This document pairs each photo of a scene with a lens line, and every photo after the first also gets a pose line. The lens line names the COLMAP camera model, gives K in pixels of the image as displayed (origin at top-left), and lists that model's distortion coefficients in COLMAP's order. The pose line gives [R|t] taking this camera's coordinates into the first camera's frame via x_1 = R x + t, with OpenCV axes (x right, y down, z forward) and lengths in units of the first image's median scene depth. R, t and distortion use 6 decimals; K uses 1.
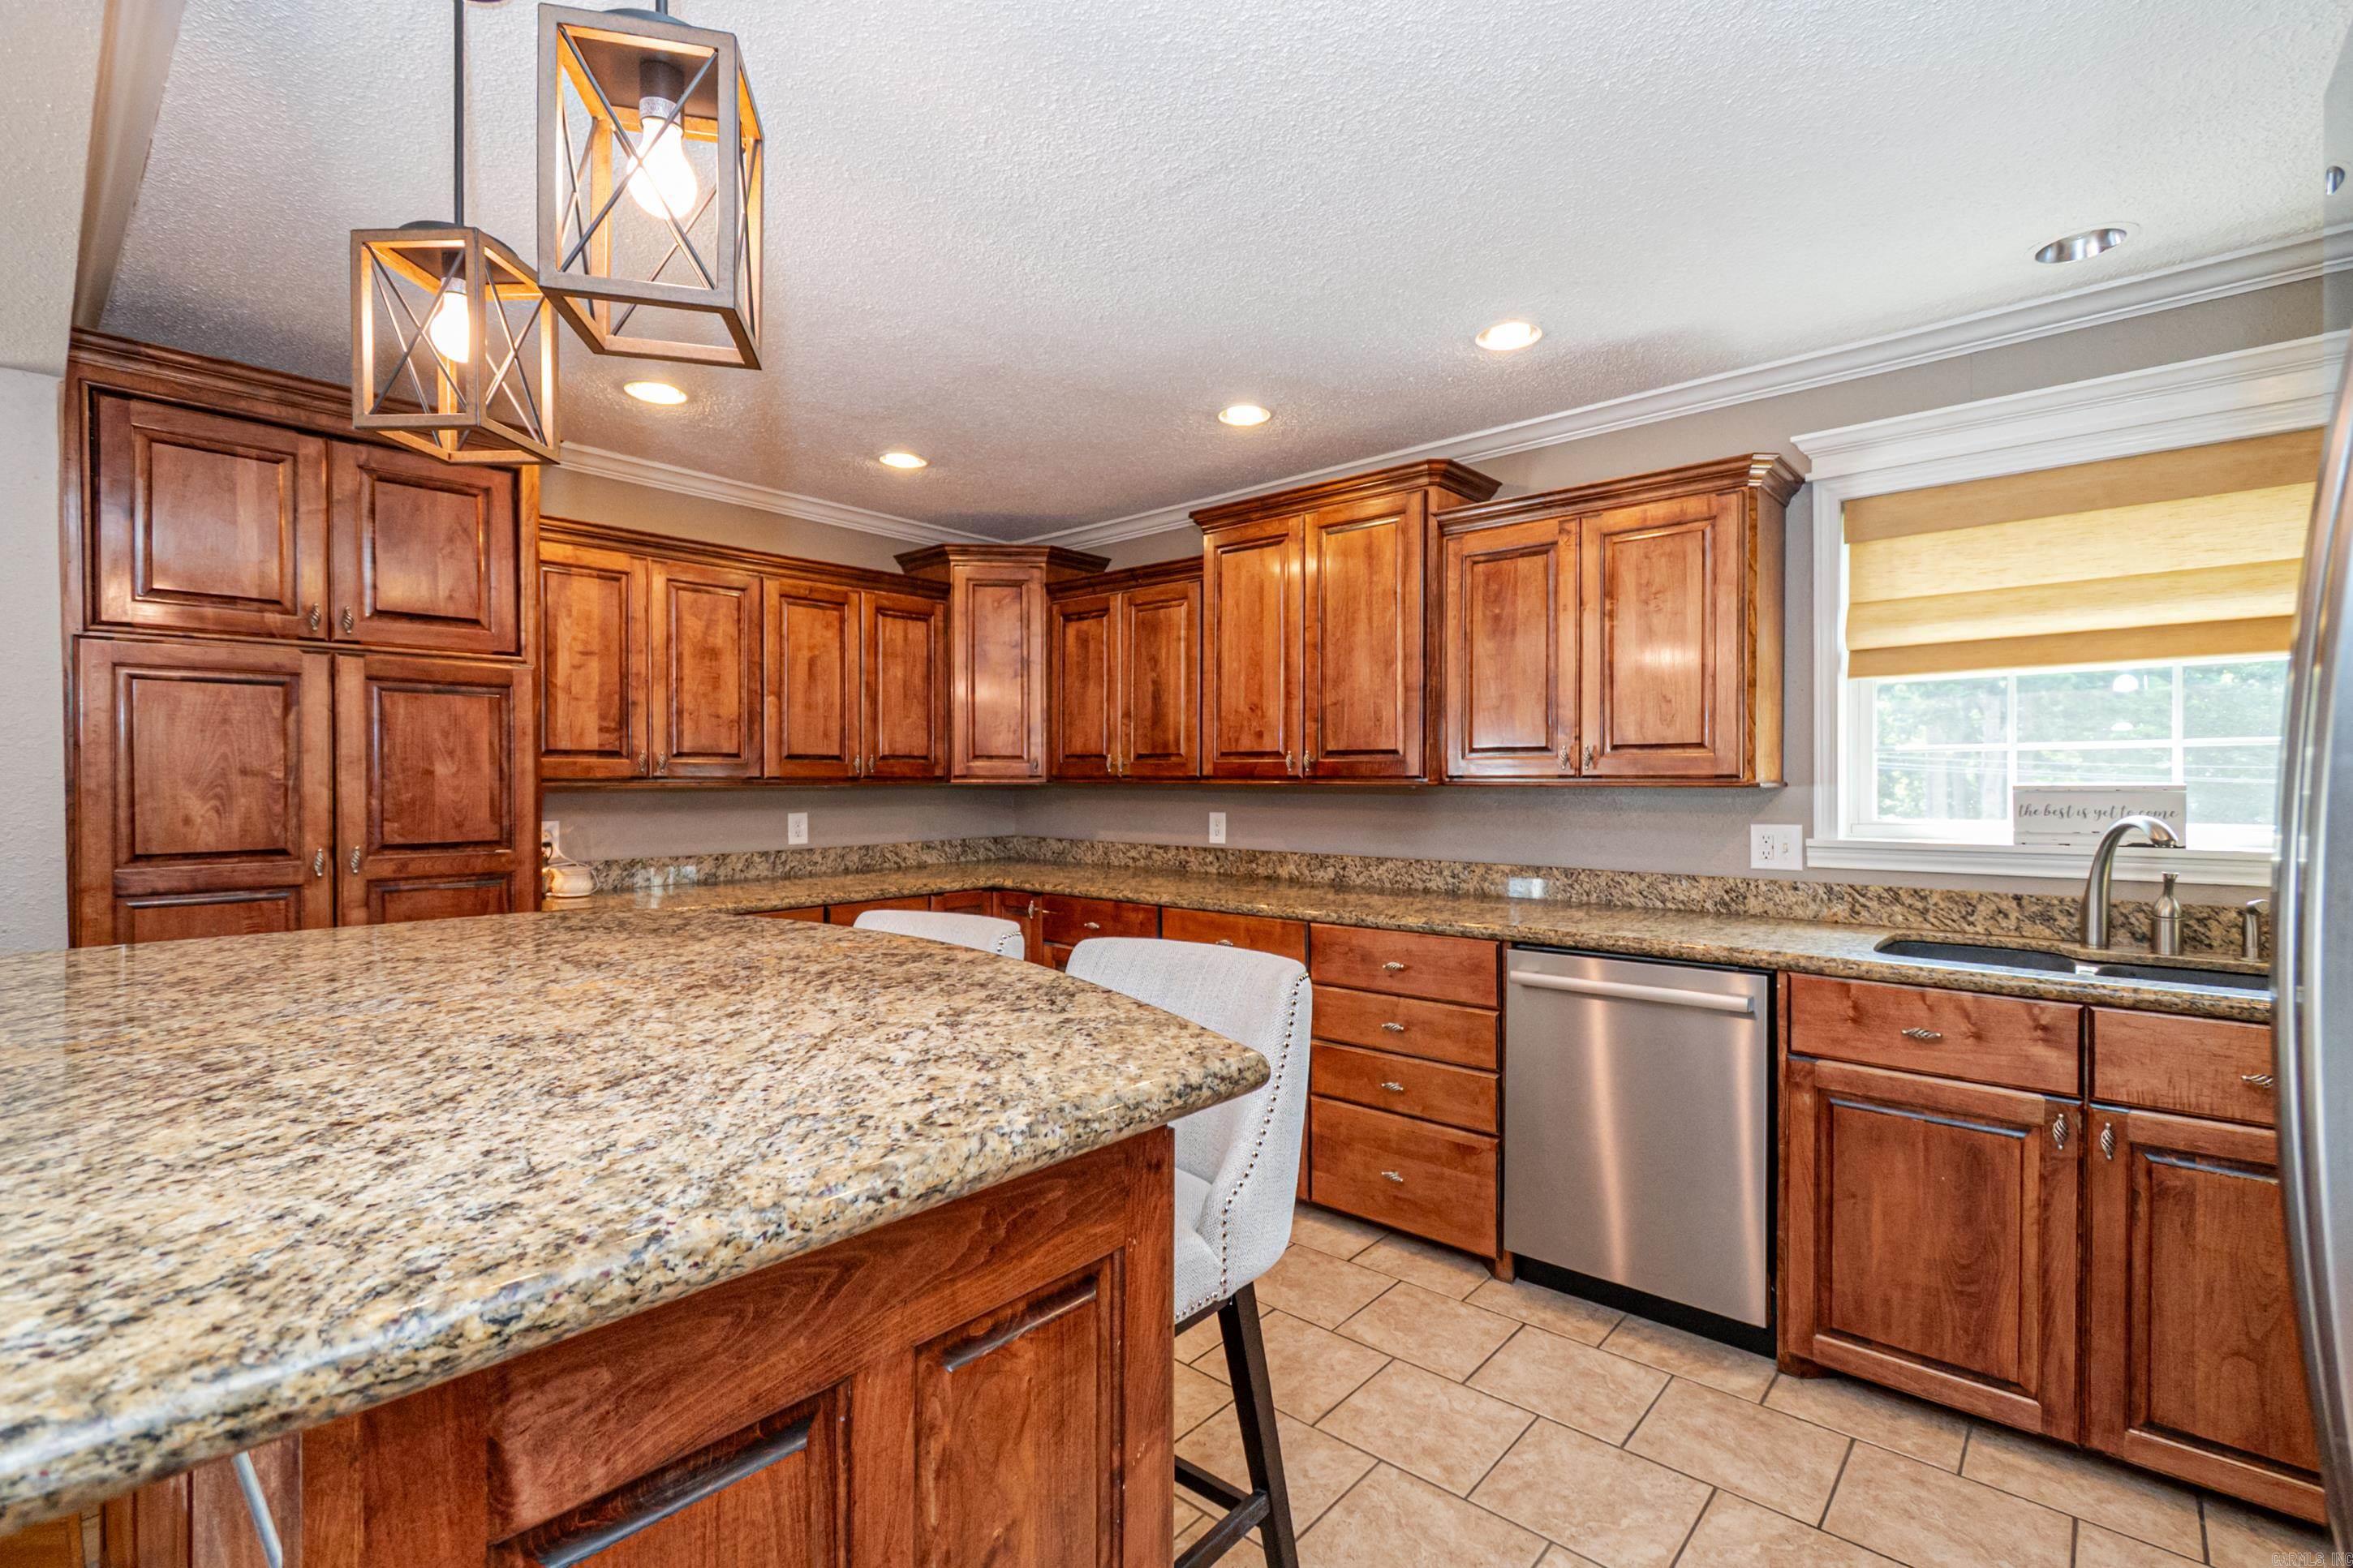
lens RADIAL K [[1043.1, 0, 1180.0], [0, 1043.1, 788.6], [0, 0, 1]] dist [0.003666, -0.000483]
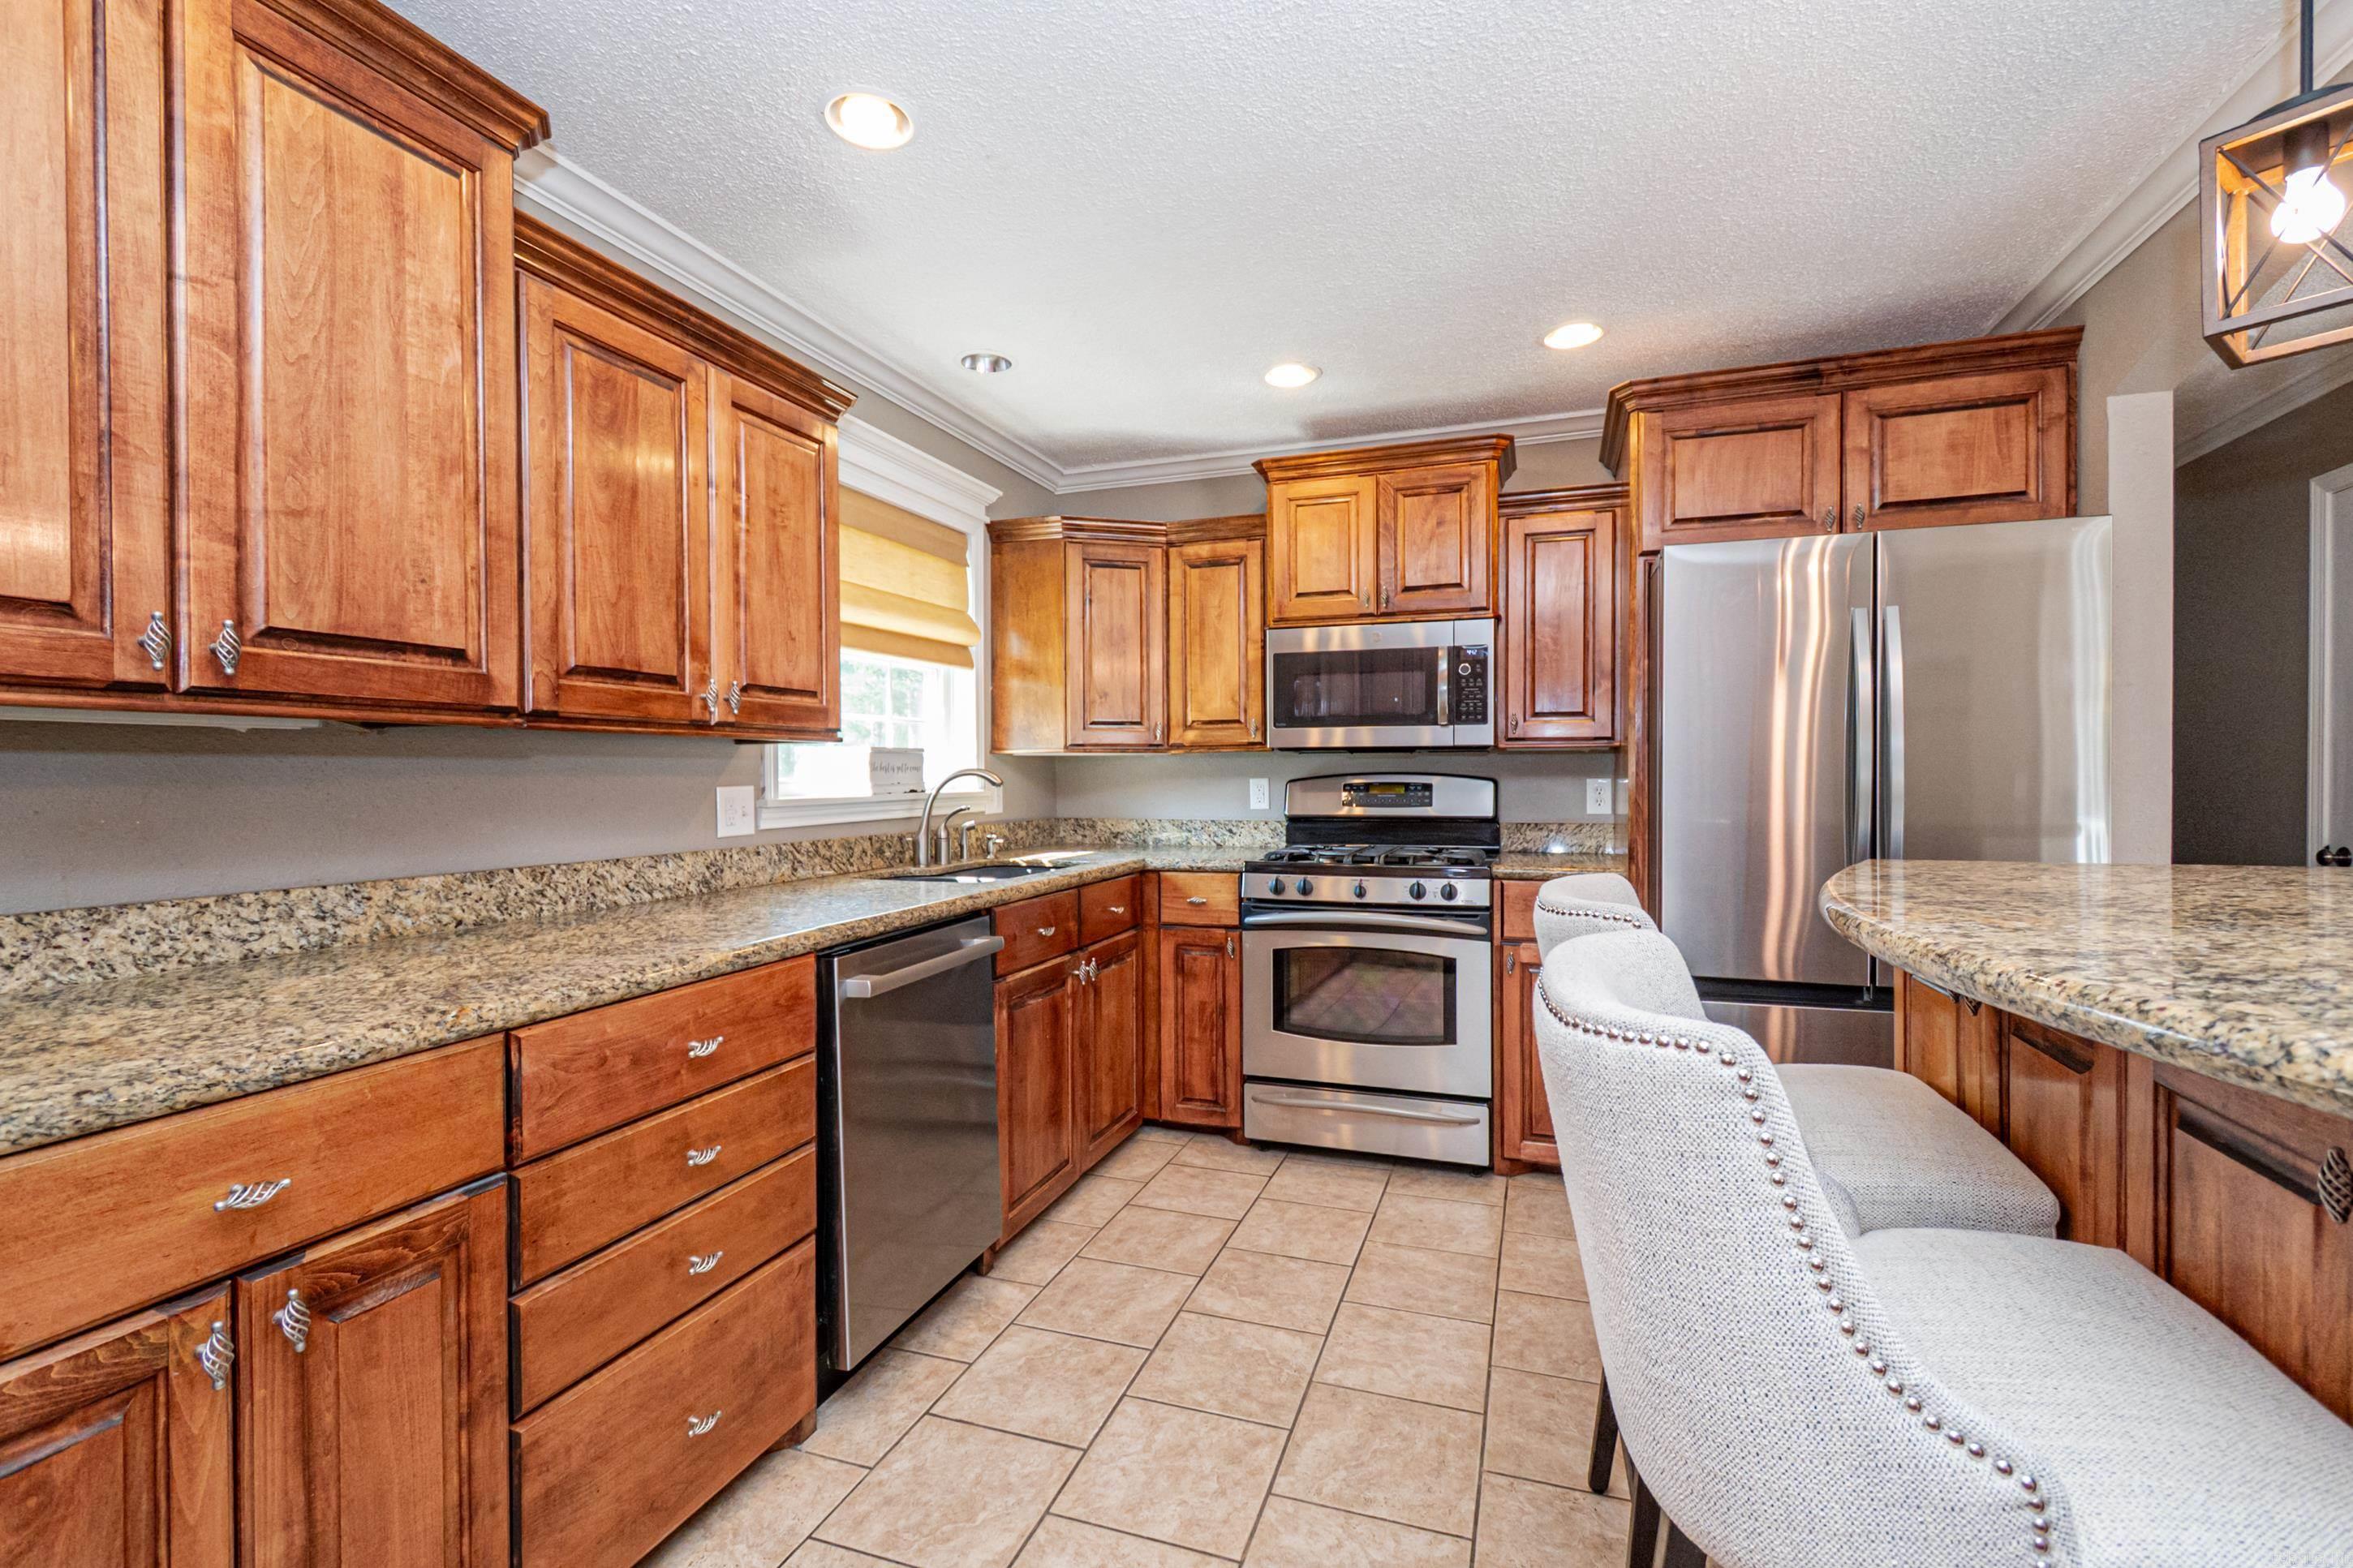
lens RADIAL K [[1043.1, 0, 1180.0], [0, 1043.1, 788.6], [0, 0, 1]] dist [0.003666, -0.000483]
pose [[-0.375864, -0.009674, 0.926624, -0.335545], [0.015166, 0.999747, 0.016589, 0.022019], [-0.926551, 0.020289, -0.375622, 0.795797]]
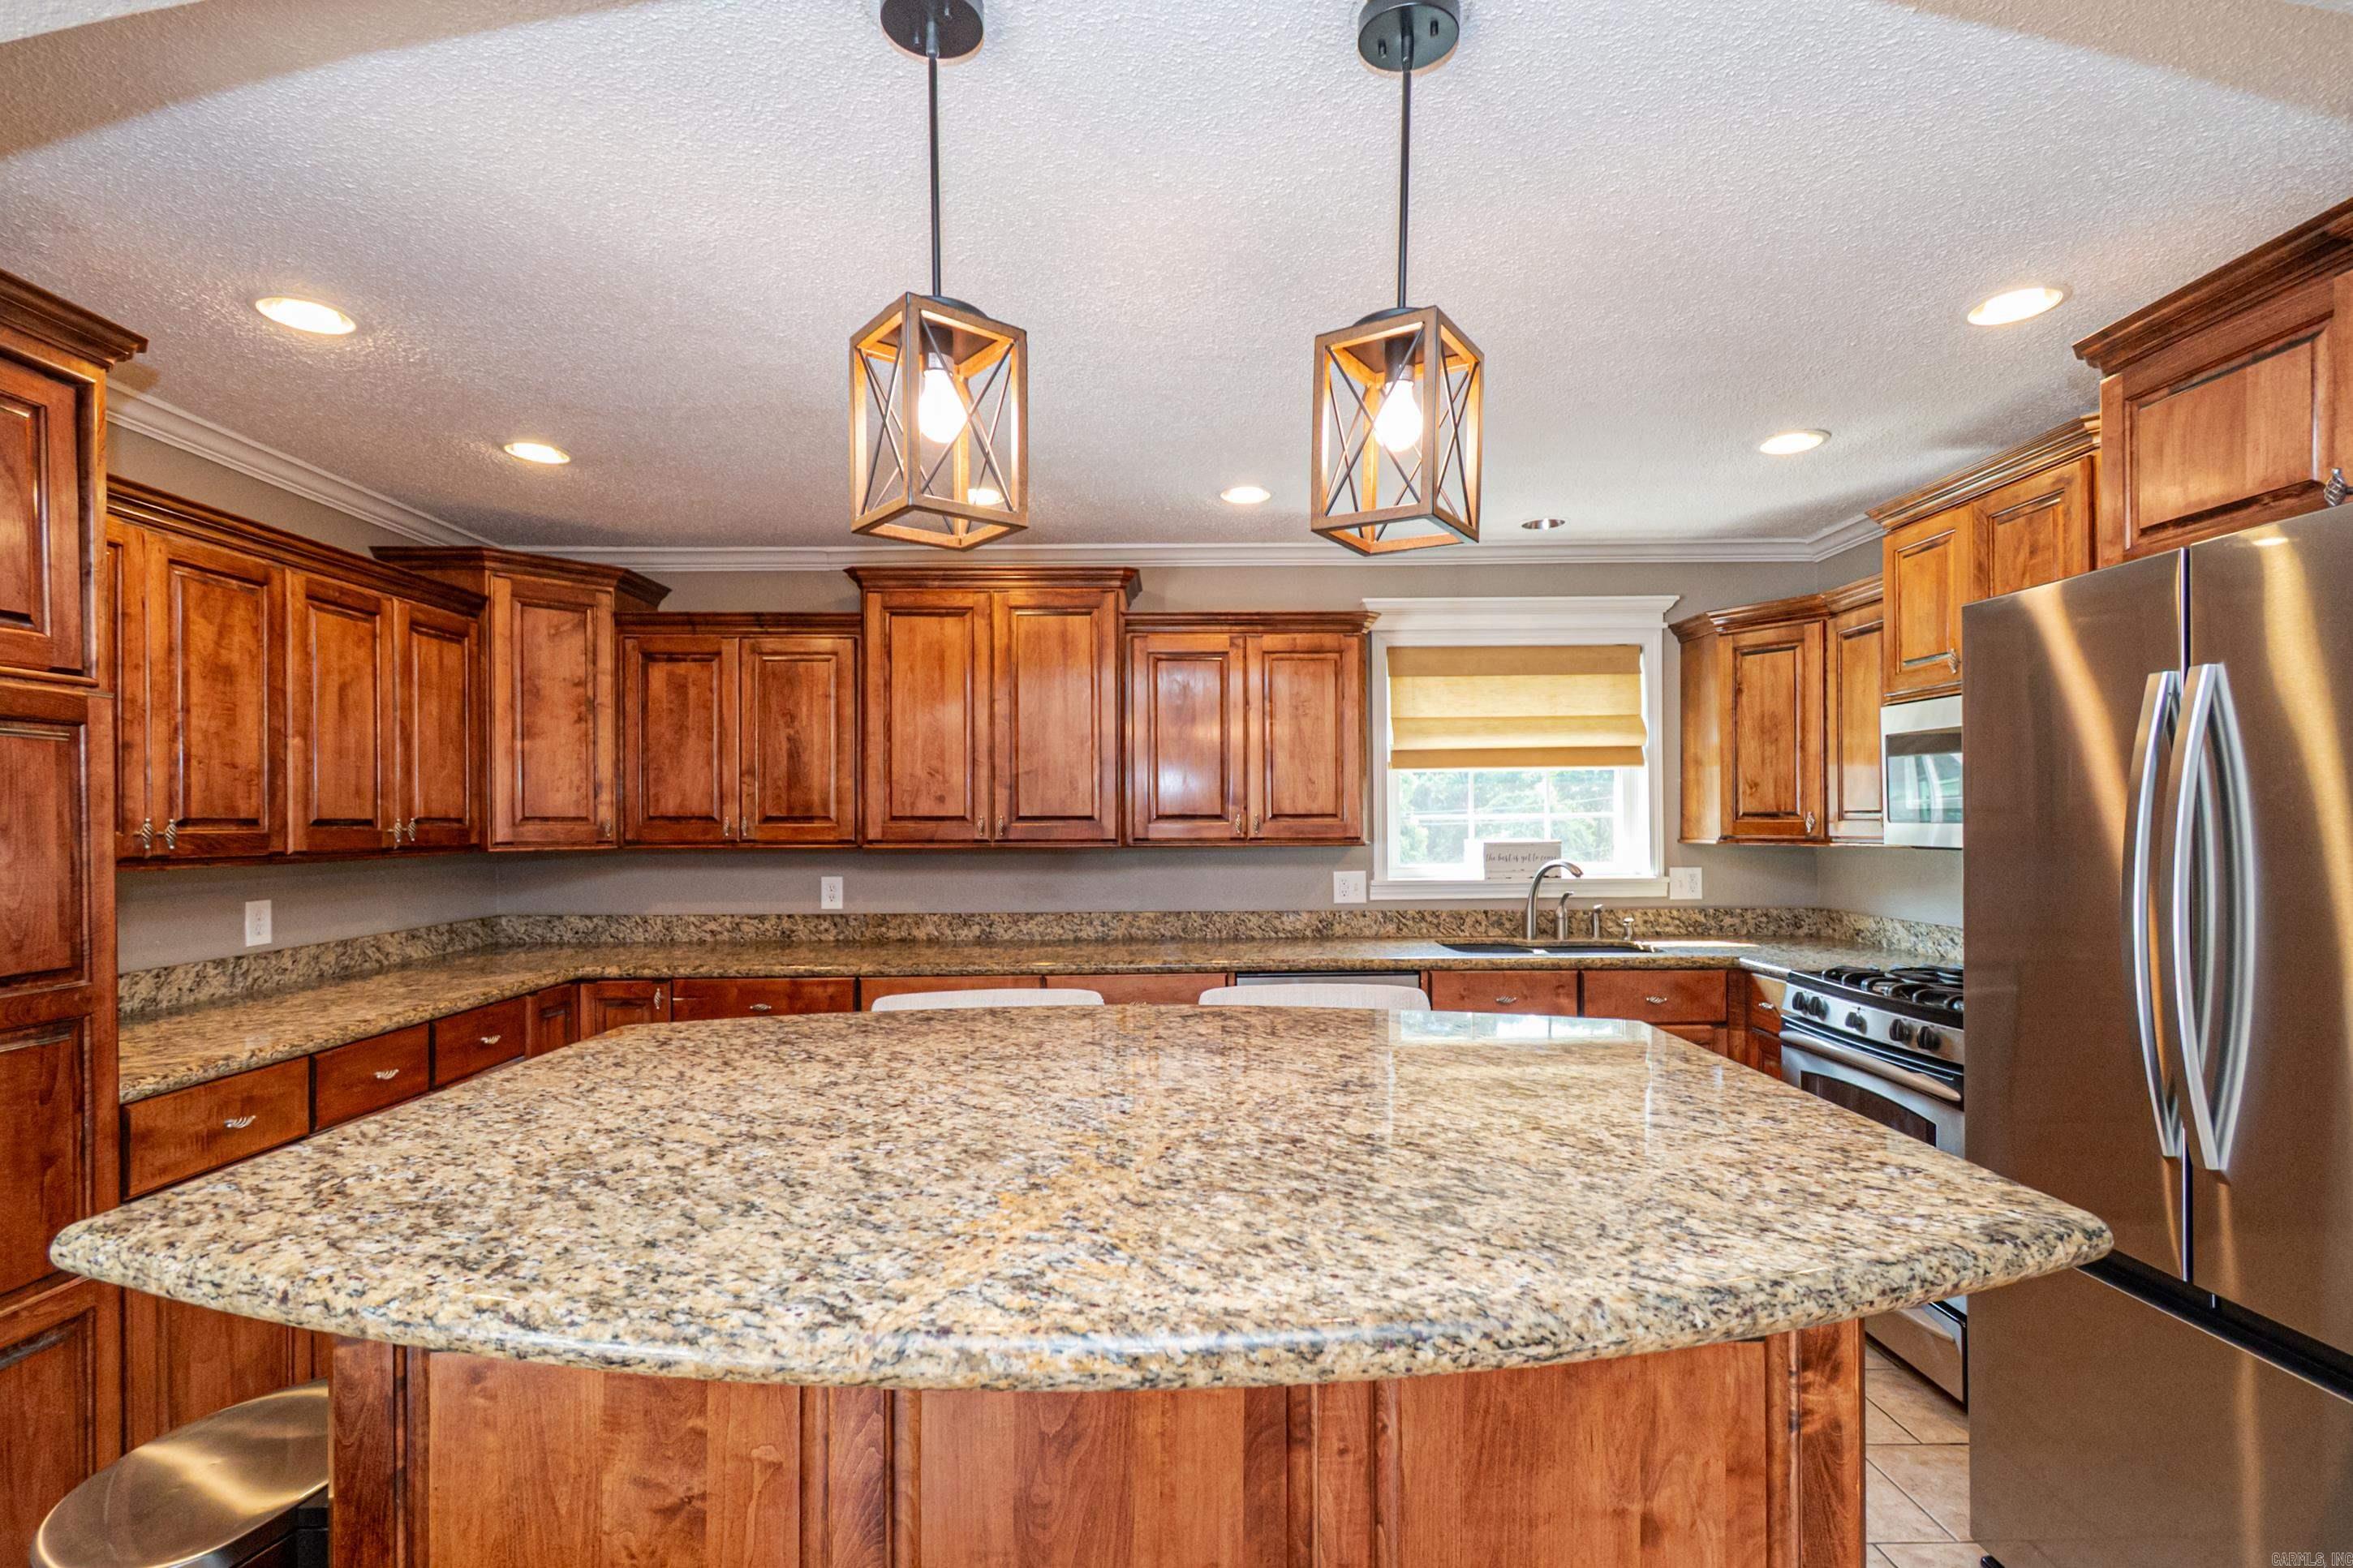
lens RADIAL K [[1095.5, 0, 1187.2], [0, 1095.5, 826.0], [0, 0, 1]] dist [0.002131, -0.000145]
pose [[0.741261, -0.006988, 0.671181, -0.466407], [0.012065, 0.999923, -0.002913, -0.019761], [-0.671109, 0.010257, 0.741288, 0.045978]]
